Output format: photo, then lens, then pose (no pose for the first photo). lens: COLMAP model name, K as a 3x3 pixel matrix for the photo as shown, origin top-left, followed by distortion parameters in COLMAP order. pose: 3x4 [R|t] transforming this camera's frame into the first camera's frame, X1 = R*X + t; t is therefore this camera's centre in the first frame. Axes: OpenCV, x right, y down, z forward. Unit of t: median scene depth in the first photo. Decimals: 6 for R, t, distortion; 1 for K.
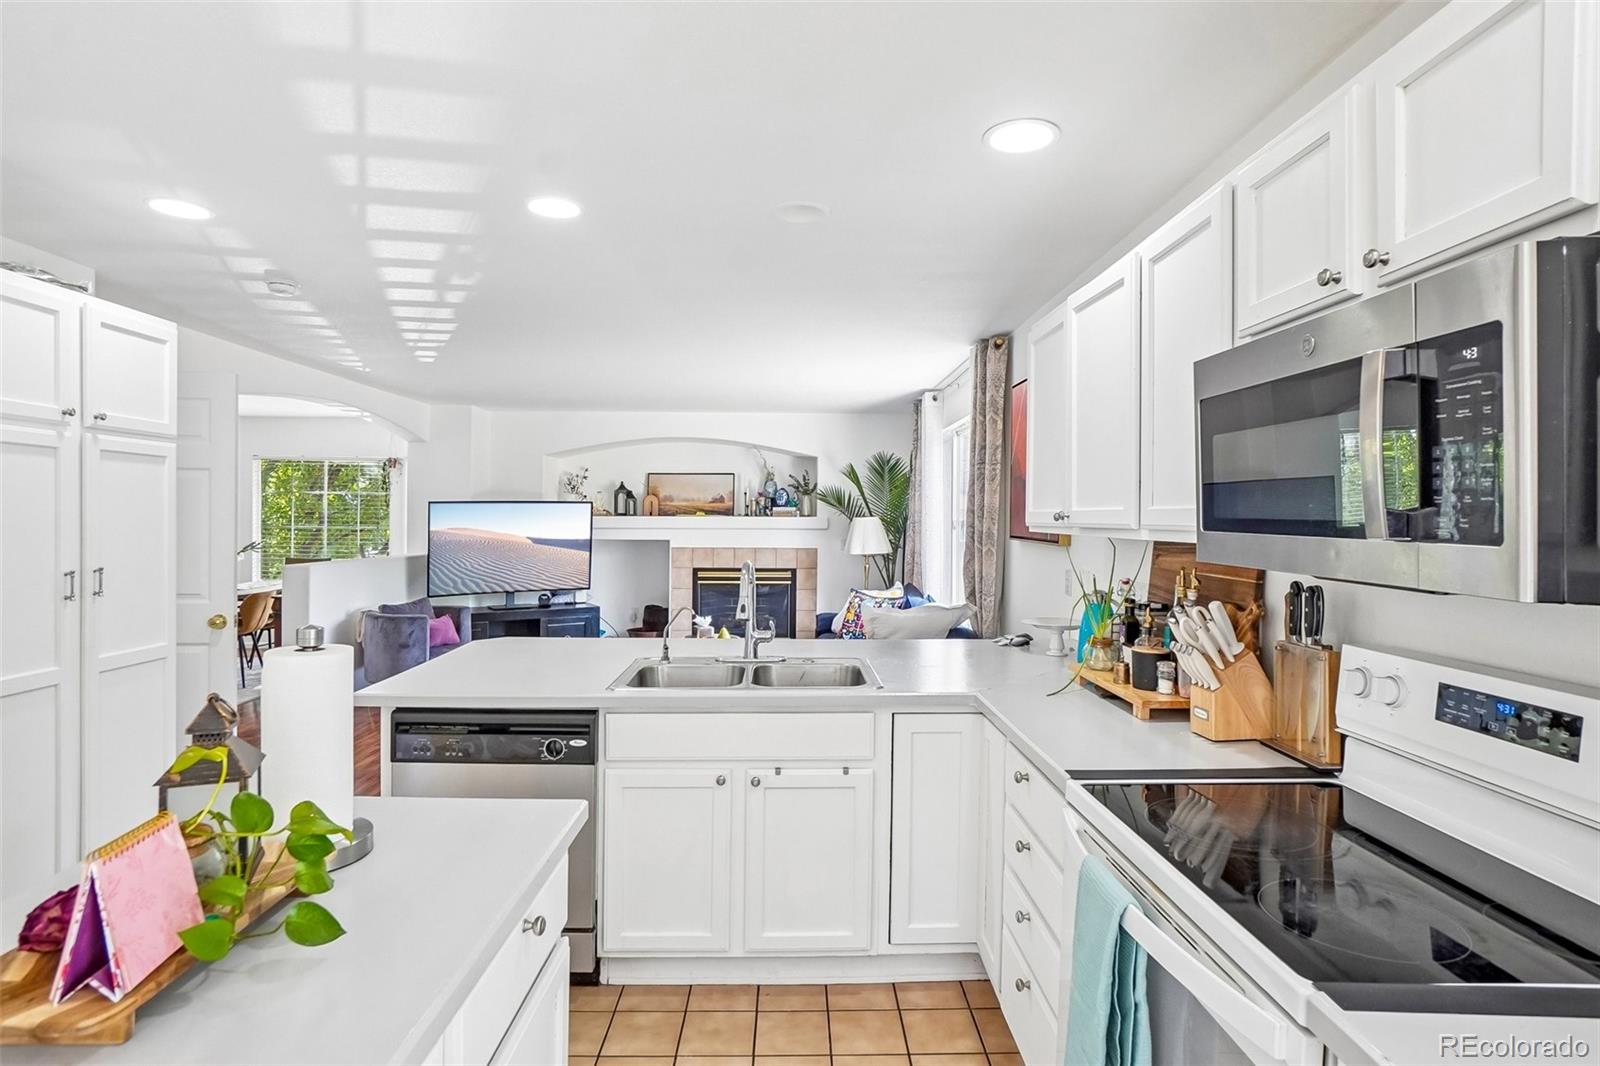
lens RADIAL K [[839.6, 0, 800.5], [0, 839.6, 517.0], [0, 0, 1]] dist [-0.038206, 0.019336]
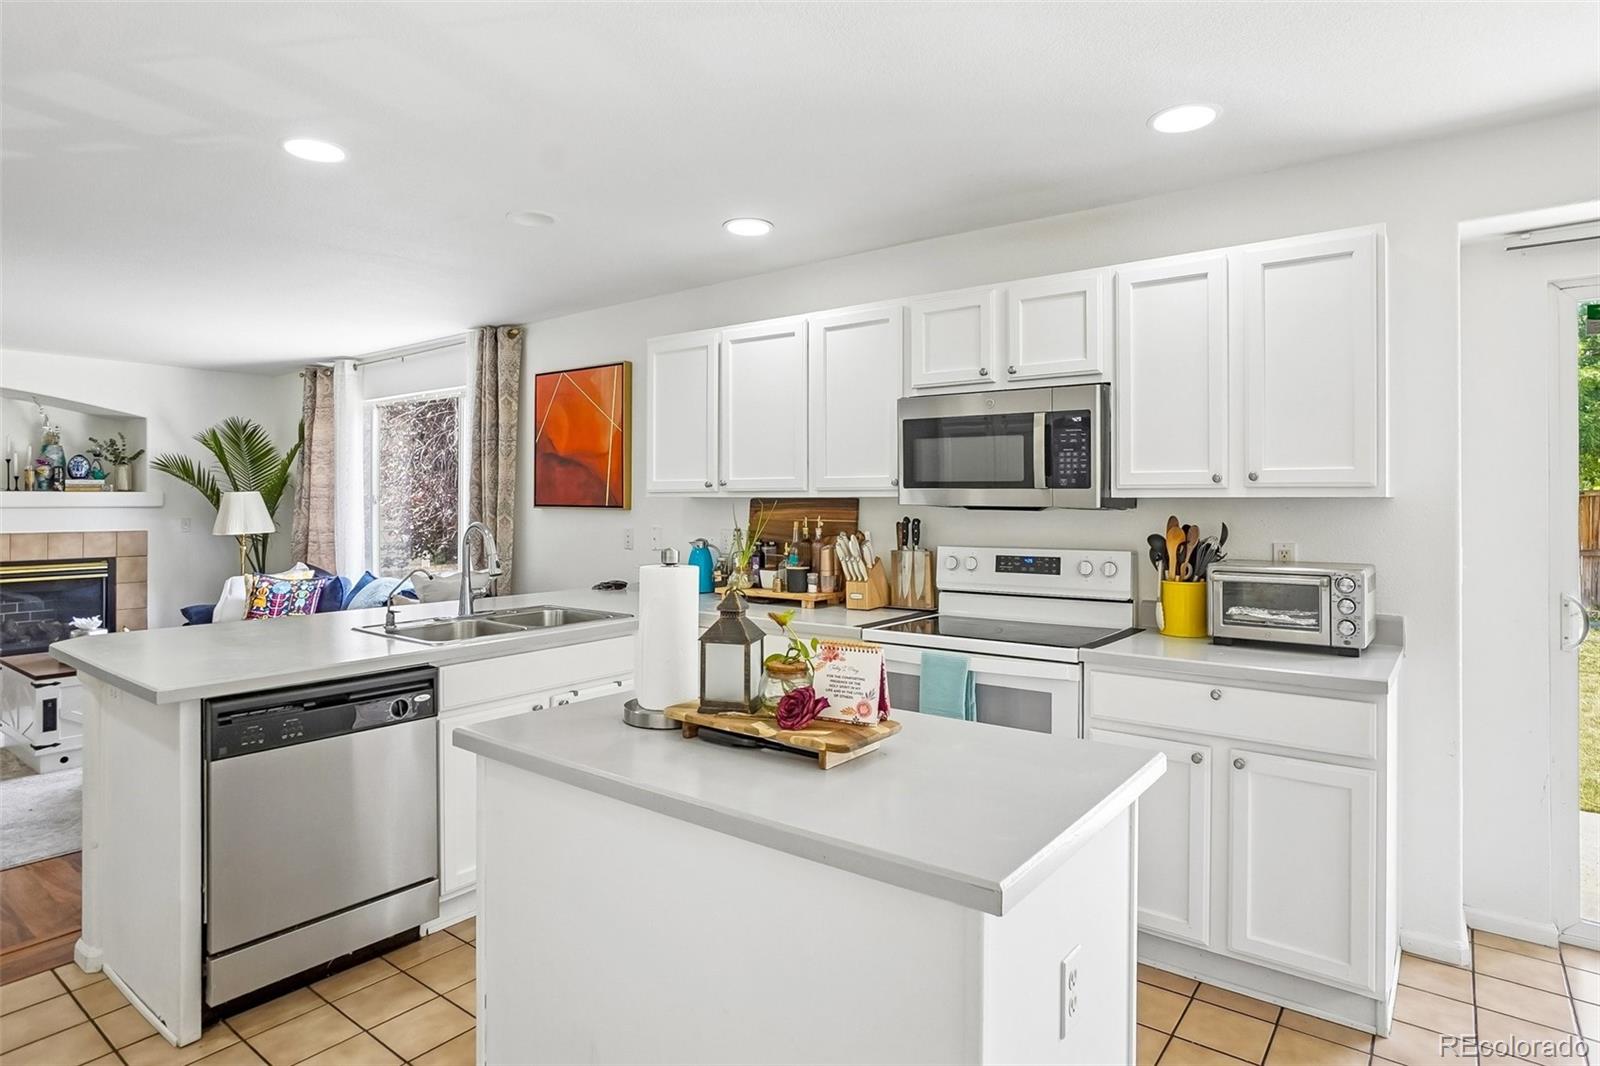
lens RADIAL K [[872.3, 0, 806.1], [0, 872.3, 490.9], [0, 0, 1]] dist [-0.043505, 0.026498]
pose [[0.614245, 0.005636, 0.789095, -0.430240], [0.002355, 0.999957, -0.008976, 0.013802], [-0.789112, 0.007371, 0.614205, -0.014694]]
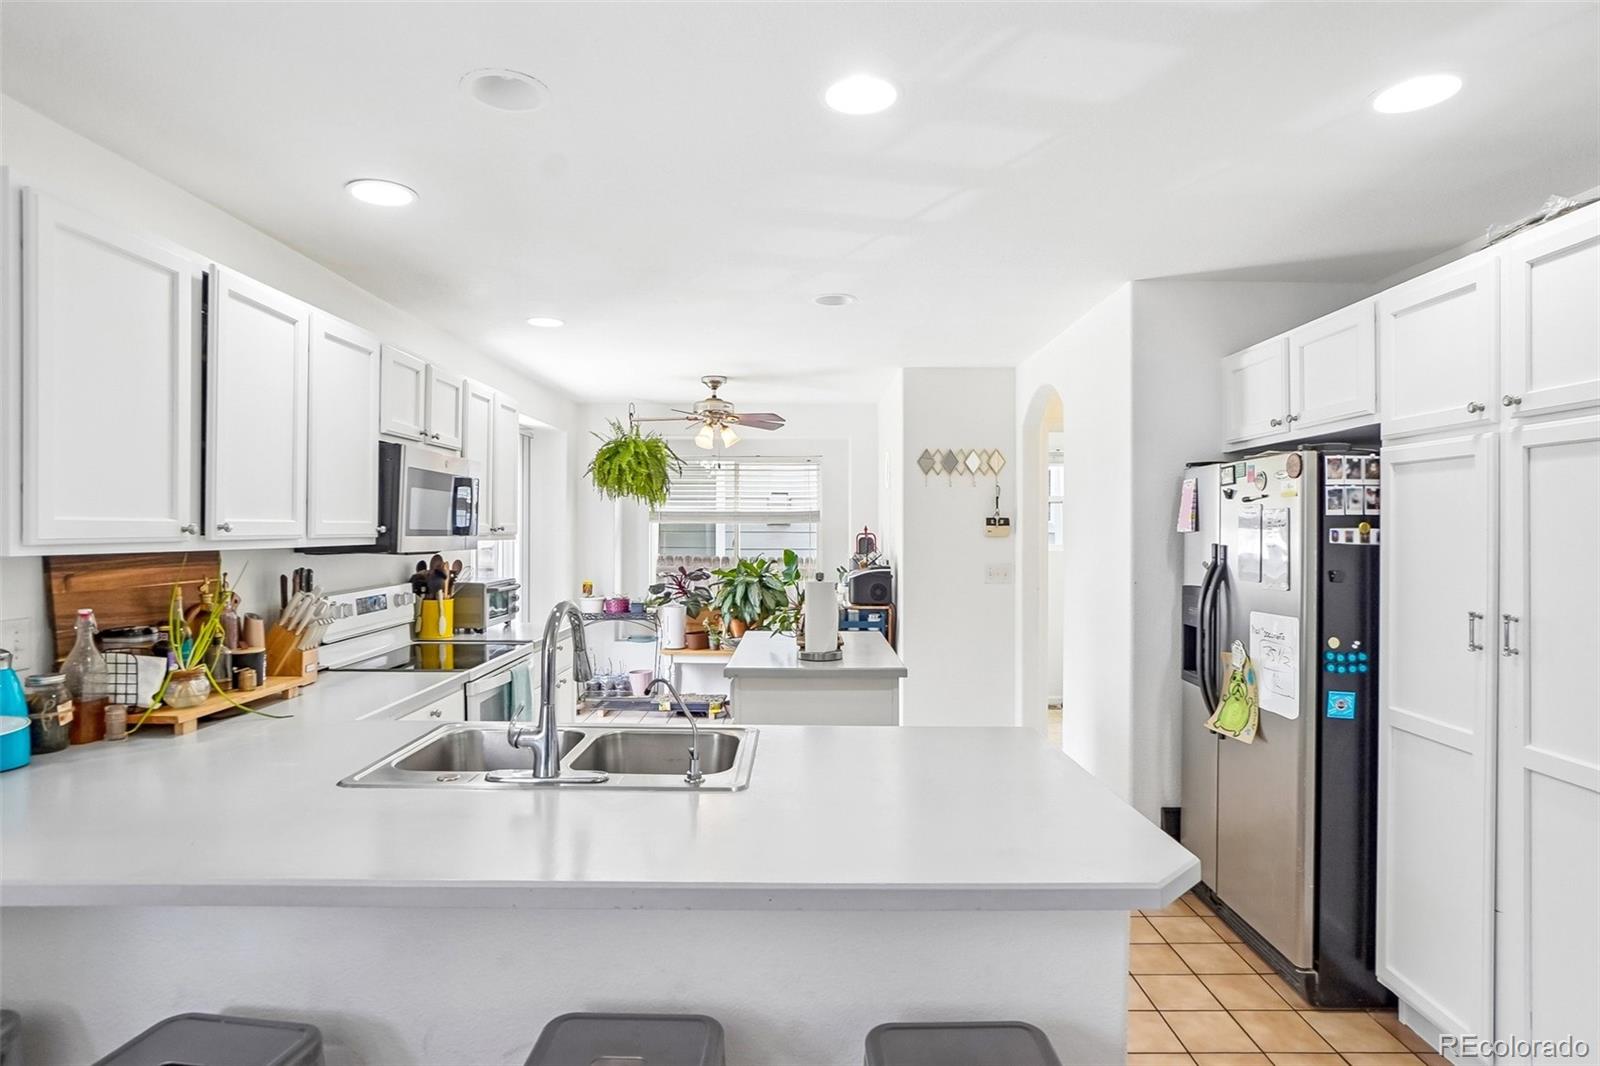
lens RADIAL K [[860.7, 0, 800.0], [0, 860.7, 533.0], [0, 0, 1]] dist [-0.032347, 0.021519]
pose [[-0.999807, -0.008679, 0.017626, -0.156529], [-0.008561, 0.999941, 0.006753, -0.003911], [-0.017684, 0.006600, -0.999822, 1.028986]]
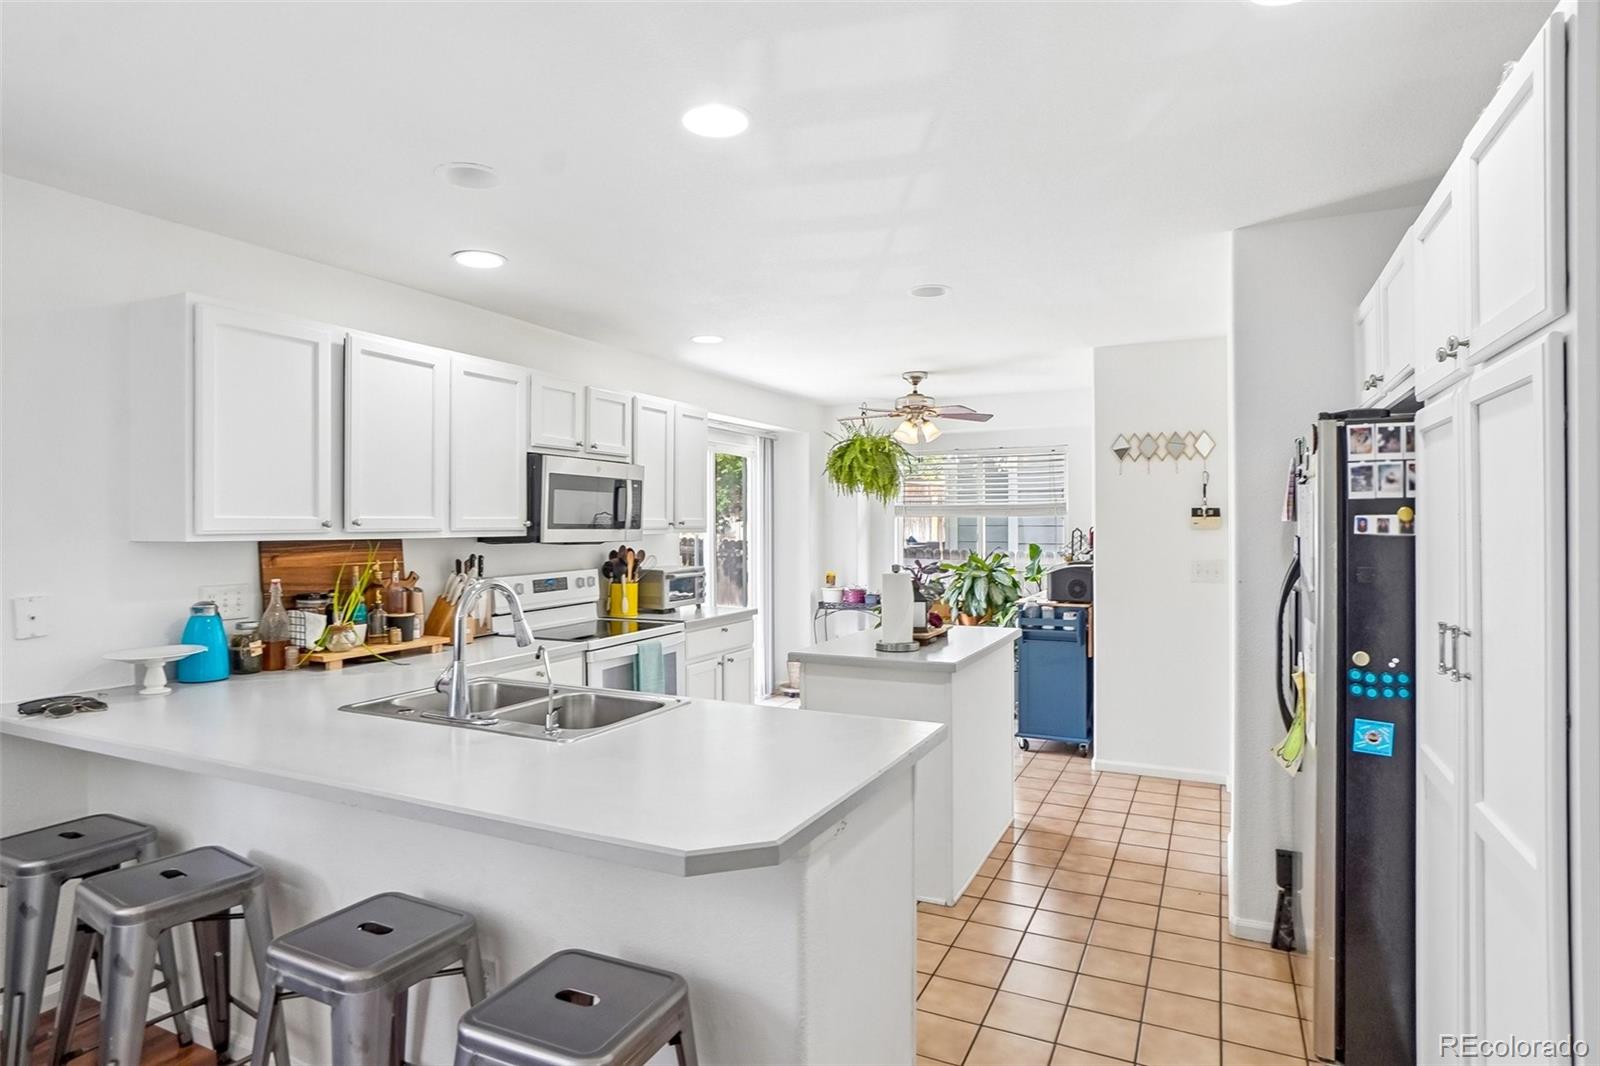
lens RADIAL K [[867.6, 0, 802.5], [0, 867.6, 523.3], [0, 0, 1]] dist [-0.032969, 0.018764]
pose [[-0.894255, -0.002669, 0.447550, -0.431580], [-0.001320, 0.999994, 0.003325, -0.003119], [-0.447556, 0.002383, -0.894253, 0.997814]]
